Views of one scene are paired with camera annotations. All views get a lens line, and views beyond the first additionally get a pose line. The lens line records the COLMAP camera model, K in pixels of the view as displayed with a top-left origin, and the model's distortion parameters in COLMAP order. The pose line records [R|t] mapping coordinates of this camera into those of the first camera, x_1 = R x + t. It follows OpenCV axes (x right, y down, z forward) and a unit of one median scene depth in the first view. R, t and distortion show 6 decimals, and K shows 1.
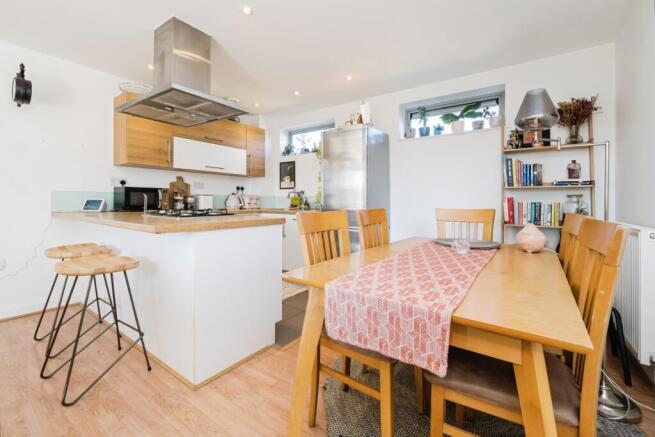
lens RADIAL K [[276.5, 0, 327.8], [0, 276.5, 199.3], [0, 0, 1]] dist [-0.009010, 0.000168]
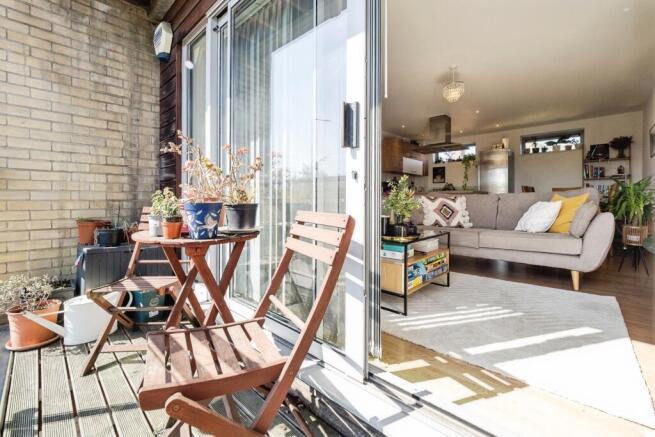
lens RADIAL K [[276.5, 0, 328.5], [0, 276.5, 205.2], [0, 0, 1]] dist [-0.009010, 0.000168]
pose [[0.990146, -0.005192, -0.139946, -0.833262], [0.008350, 0.999723, 0.021990, 0.081113], [0.139793, -0.022942, 0.989915, -1.125931]]
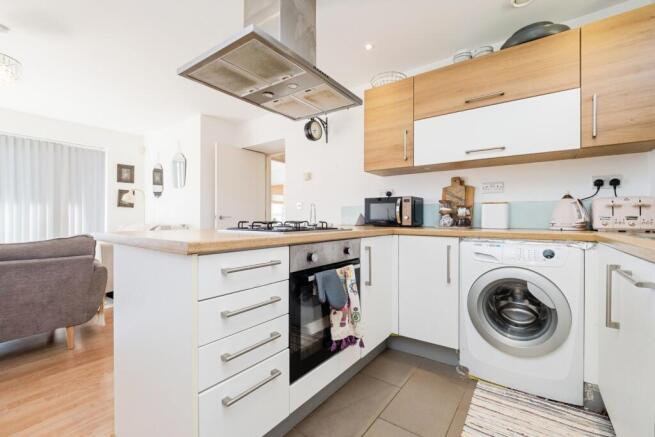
lens RADIAL K [[276.5, 0, 329.7], [0, 276.5, 216.8], [0, 0, 1]] dist [-0.009010, 0.000168]
pose [[-0.014011, -0.018562, -0.999730, 0.152224], [-0.001667, 0.999827, -0.018541, 0.030578], [0.999900, 0.001407, -0.014039, 0.807494]]
